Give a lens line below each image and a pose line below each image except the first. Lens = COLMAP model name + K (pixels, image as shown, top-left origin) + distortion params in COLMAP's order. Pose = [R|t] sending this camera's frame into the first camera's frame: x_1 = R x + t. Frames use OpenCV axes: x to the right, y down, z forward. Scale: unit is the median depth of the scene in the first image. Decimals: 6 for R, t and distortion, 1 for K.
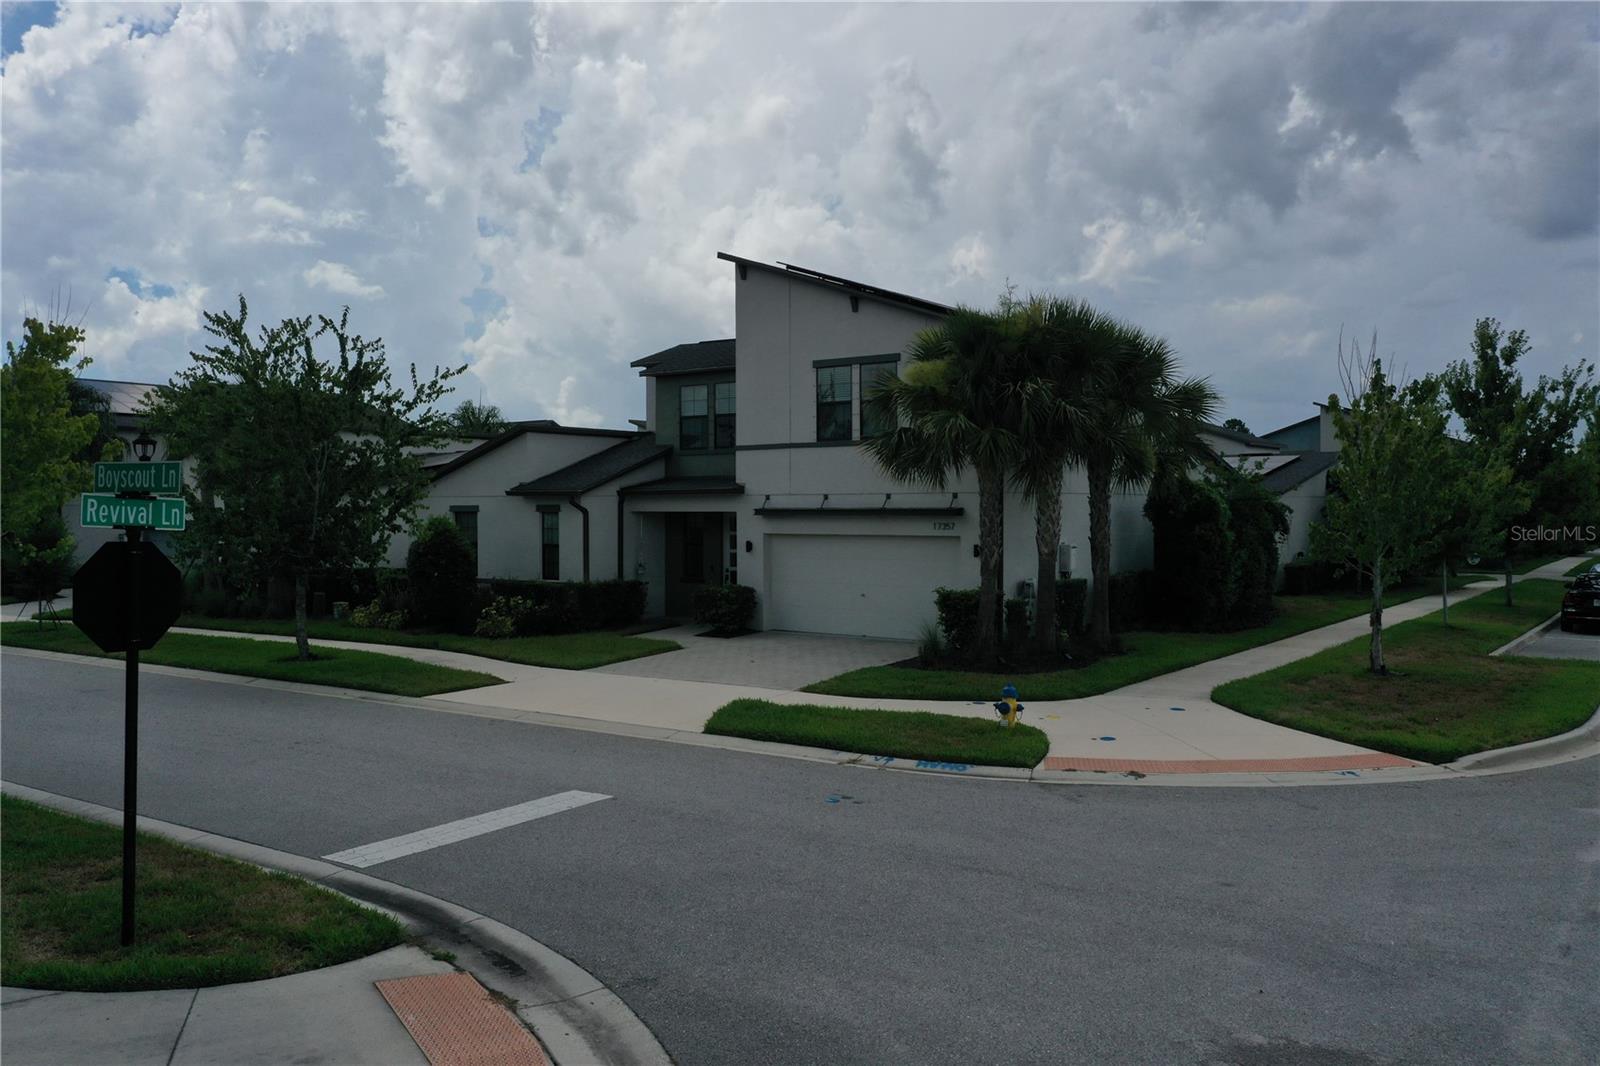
lens RADIAL K [[1273.0, 0, 794.6], [0, 1273.0, 530.1], [0, 0, 1]] dist [0.014891, 0.006076]
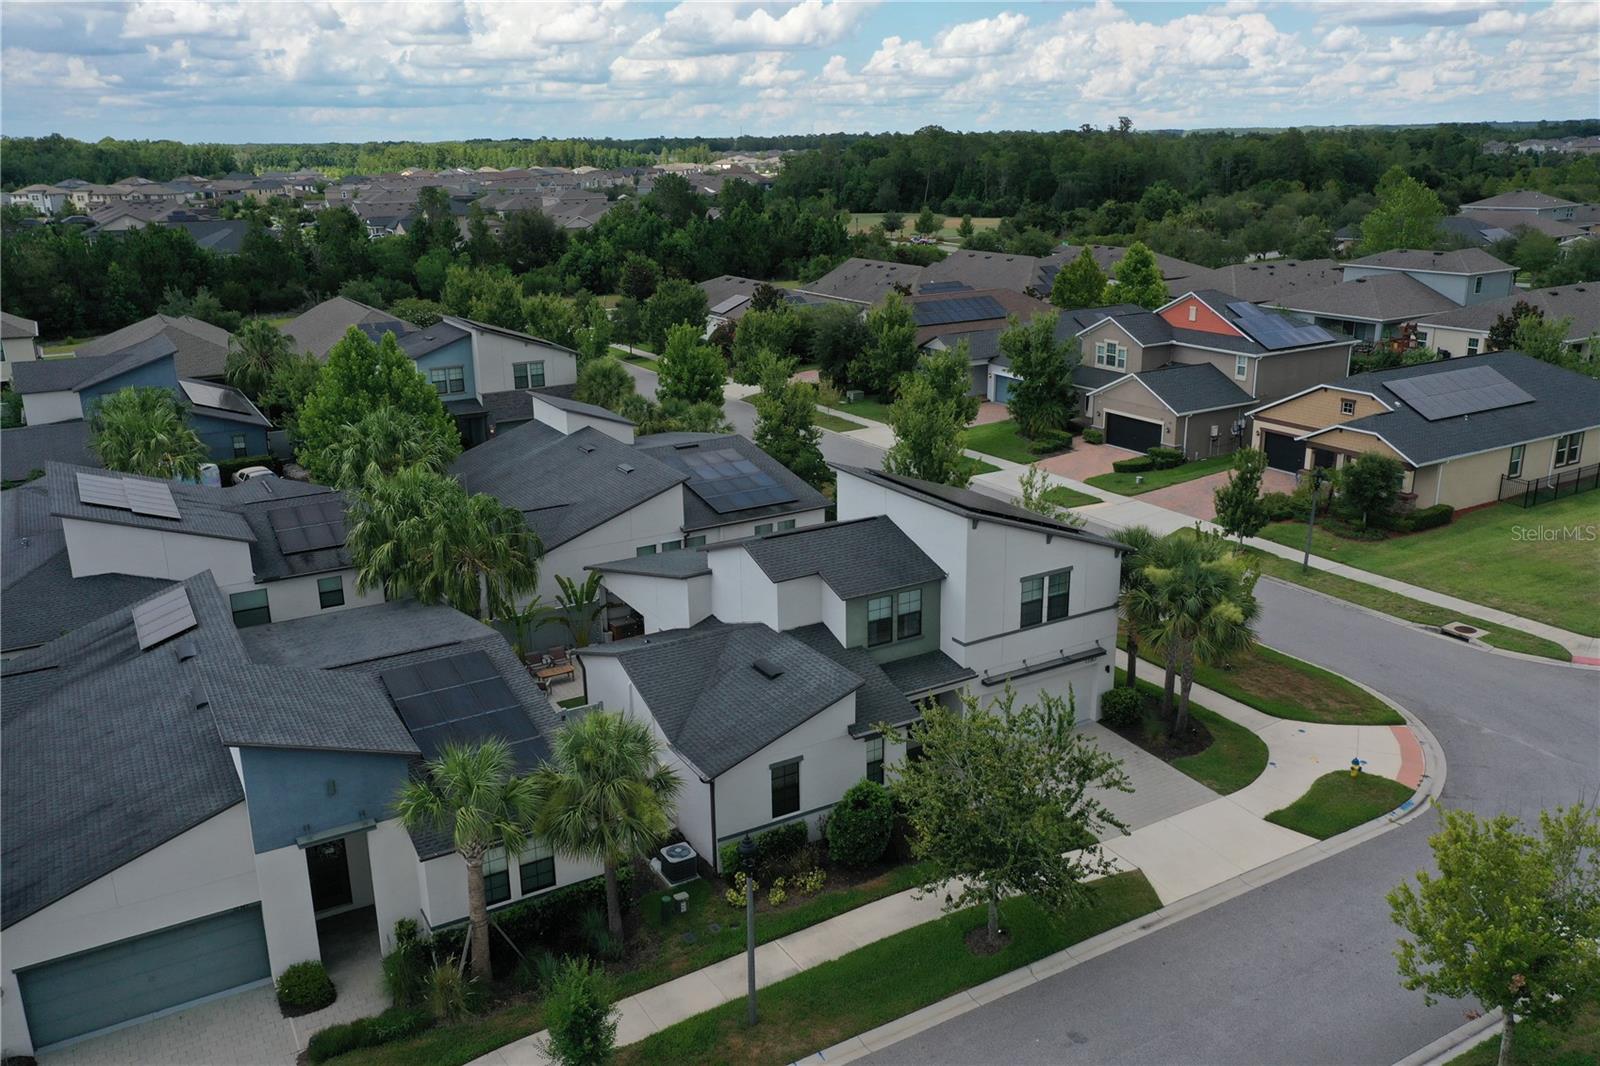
lens RADIAL K [[1273.0, 0, 806.5], [0, 1273.0, 533.0], [0, 0, 1]] dist [0.014891, 0.006076]
pose [[0.391830, -0.271328, 0.879119, -1.319633], [0.026683, 0.958475, 0.283927, -0.588131], [-0.919651, -0.087794, 0.382799, 0.648460]]
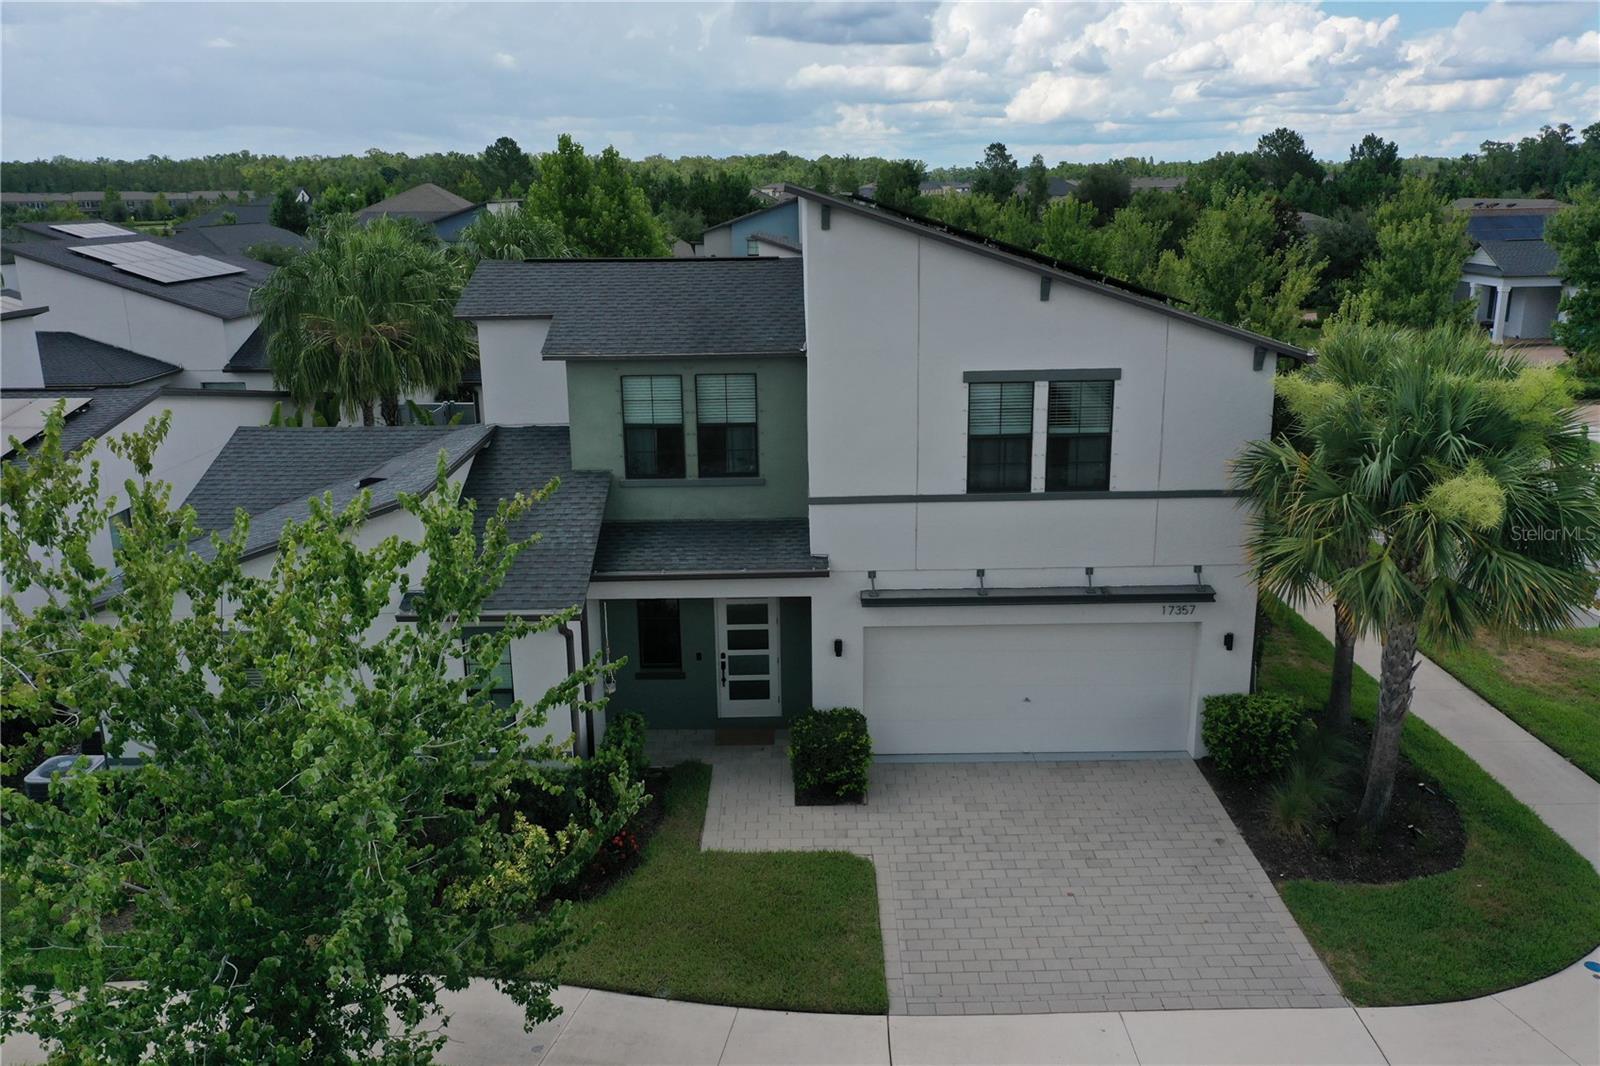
lens RADIAL K [[1273.0, 0, 803.7], [0, 1273.0, 531.6], [0, 0, 1]] dist [0.014891, 0.006076]
pose [[0.803176, -0.162818, 0.573061, -0.417972], [0.020931, 0.969047, 0.245989, -0.207517], [-0.595374, -0.185577, 0.781723, 0.514886]]
